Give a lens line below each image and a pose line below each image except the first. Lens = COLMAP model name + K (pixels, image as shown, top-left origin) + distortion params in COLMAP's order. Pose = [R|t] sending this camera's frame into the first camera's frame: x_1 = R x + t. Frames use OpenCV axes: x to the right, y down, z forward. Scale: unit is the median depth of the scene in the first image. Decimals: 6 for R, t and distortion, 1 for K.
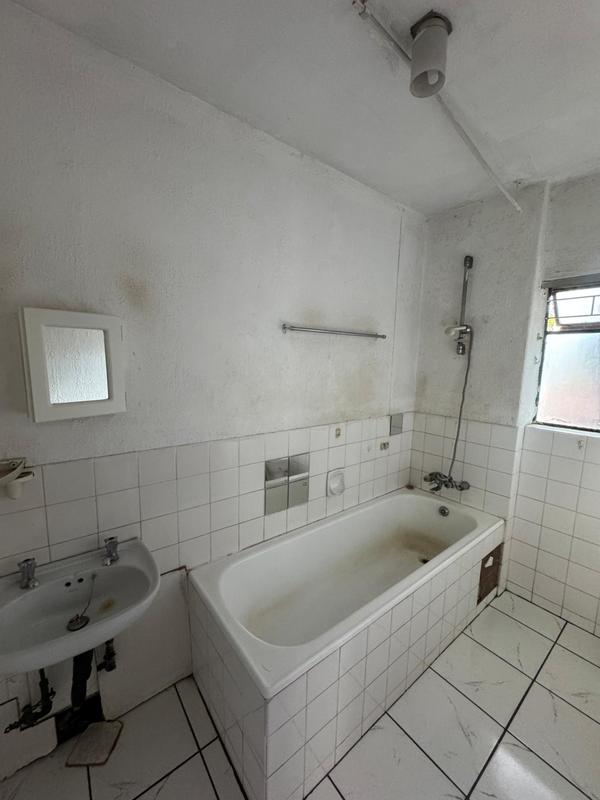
lens RADIAL K [[321.5, 0, 300.0], [0, 321.5, 402.5], [0, 0, 1]] dist [-0.000839, -0.000104]
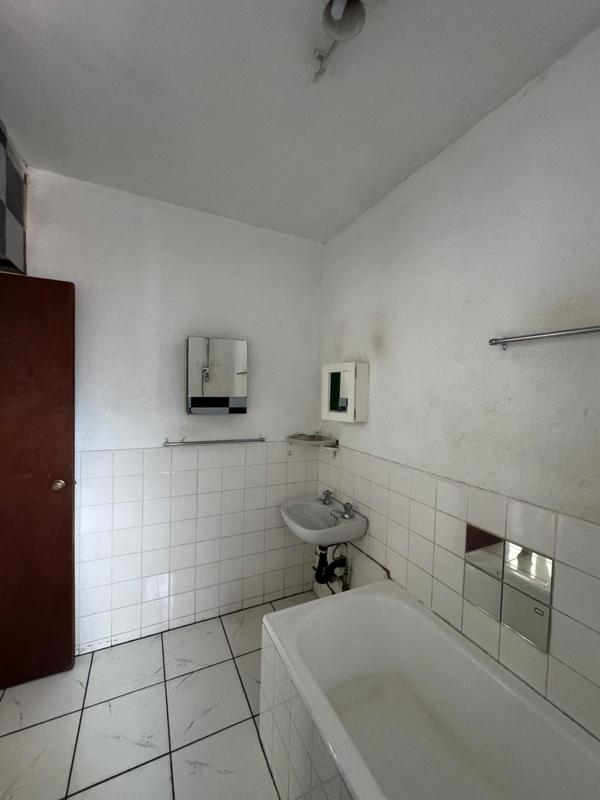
lens RADIAL K [[321.5, 0, 299.3], [0, 321.5, 401.8], [0, 0, 1]] dist [-0.000839, -0.000104]
pose [[-0.207774, 0.011111, -0.978114, 0.704552], [-0.158507, 0.986338, 0.044874, -0.067893], [0.965249, 0.164362, -0.203174, 0.728163]]
